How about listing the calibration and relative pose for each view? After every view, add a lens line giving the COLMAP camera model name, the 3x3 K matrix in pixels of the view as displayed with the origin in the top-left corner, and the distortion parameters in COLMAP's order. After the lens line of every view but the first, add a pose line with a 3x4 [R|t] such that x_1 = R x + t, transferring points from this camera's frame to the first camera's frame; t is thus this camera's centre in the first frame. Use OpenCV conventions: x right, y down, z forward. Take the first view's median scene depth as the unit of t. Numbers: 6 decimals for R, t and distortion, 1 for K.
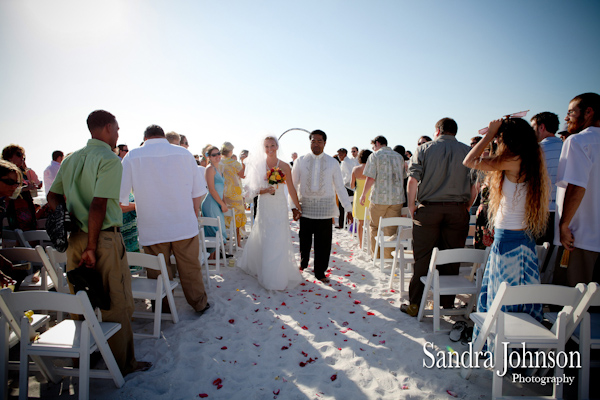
lens RADIAL K [[409.5, 0, 300.0], [0, 409.5, 200.0], [0, 0, 1]] dist [-0.106252, 0.070788]
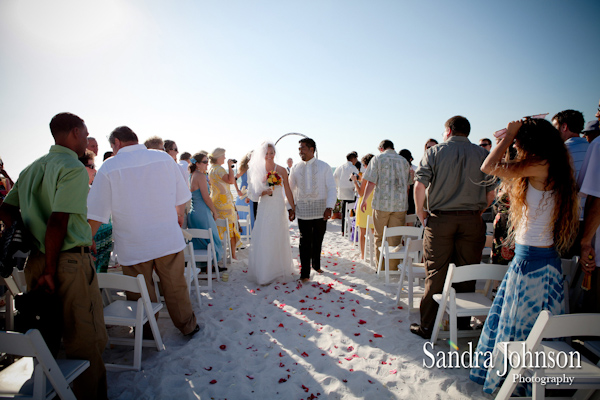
lens RADIAL K [[409.5, 0, 300.0], [0, 409.5, 200.0], [0, 0, 1]] dist [-0.106252, 0.070788]
pose [[0.999954, -0.007963, 0.005344, -0.000939], [0.008021, 0.999907, -0.011027, -0.013856], [-0.005256, 0.011069, 0.999925, 0.103459]]
